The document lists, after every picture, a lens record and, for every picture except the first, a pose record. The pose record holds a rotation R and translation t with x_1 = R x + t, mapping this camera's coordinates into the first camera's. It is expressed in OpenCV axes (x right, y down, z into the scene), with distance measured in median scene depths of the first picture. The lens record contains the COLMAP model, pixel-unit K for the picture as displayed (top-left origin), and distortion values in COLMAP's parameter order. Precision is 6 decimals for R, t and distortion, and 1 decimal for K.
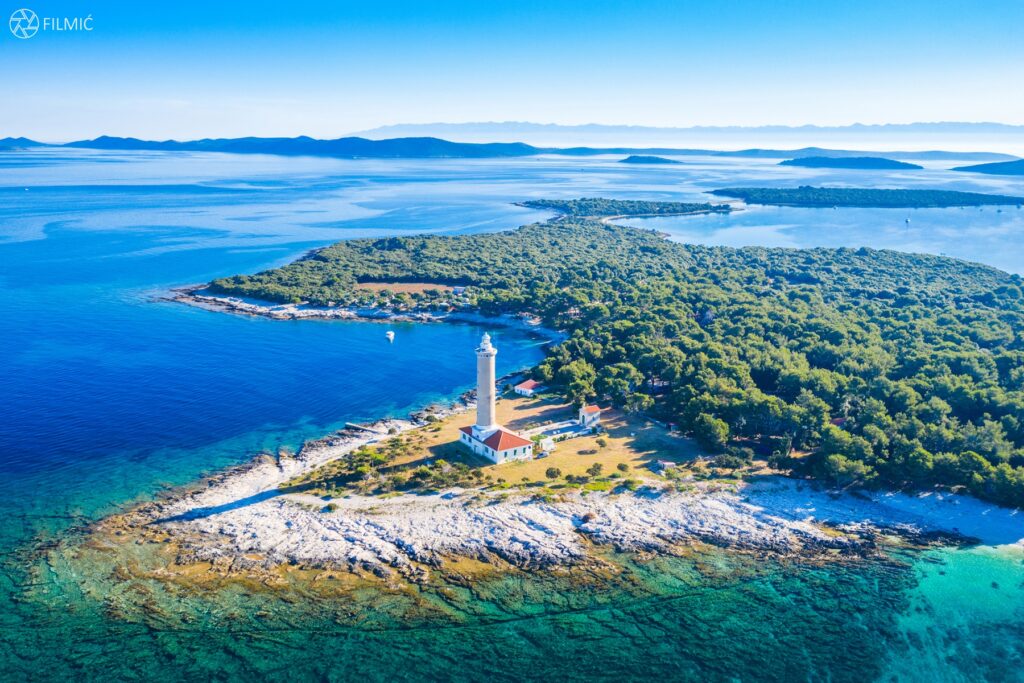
lens RADIAL K [[832.6, 0, 495.6], [0, 832.6, 312.0], [0, 0, 1]] dist [-0.004361, -0.005030]
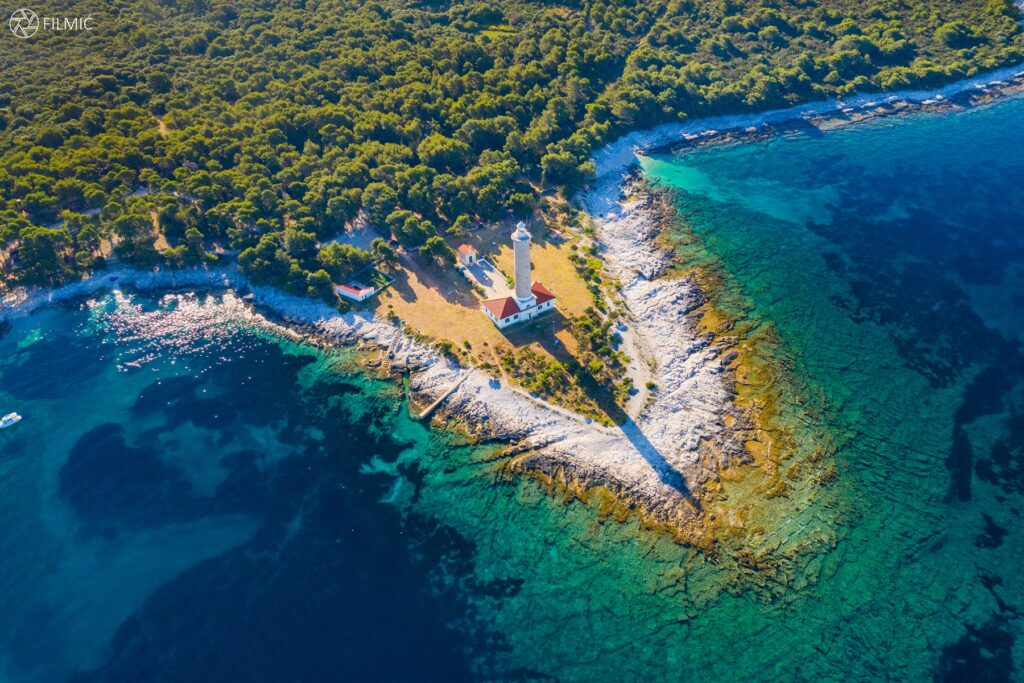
lens RADIAL K [[832.6, 0, 495.6], [0, 832.6, 312.0], [0, 0, 1]] dist [-0.004361, -0.005030]
pose [[0.016608, -0.594237, 0.804118, -1.216544], [0.238277, 0.783411, 0.574013, -0.659526], [-0.971055, 0.182070, 0.154604, 1.099150]]
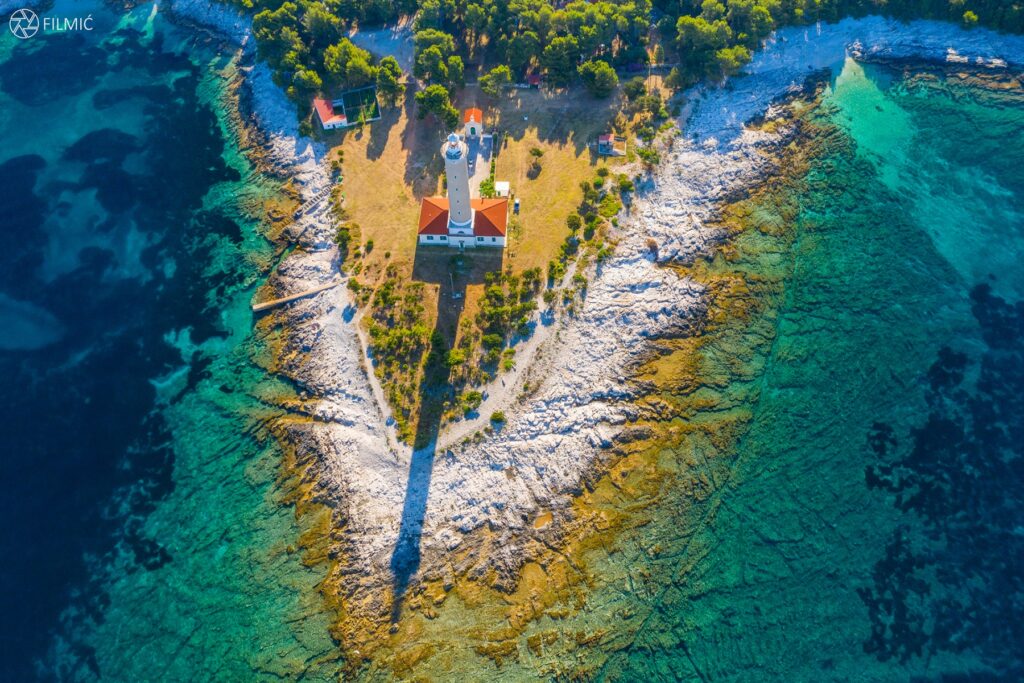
lens RADIAL K [[832.6, 0, 495.6], [0, 832.6, 312.0], [0, 0, 1]] dist [-0.004361, -0.005030]
pose [[0.584070, -0.682019, 0.440129, -0.563081], [0.199243, 0.646102, 0.736787, -0.552734], [-0.786870, -0.342642, 0.513256, 0.625041]]
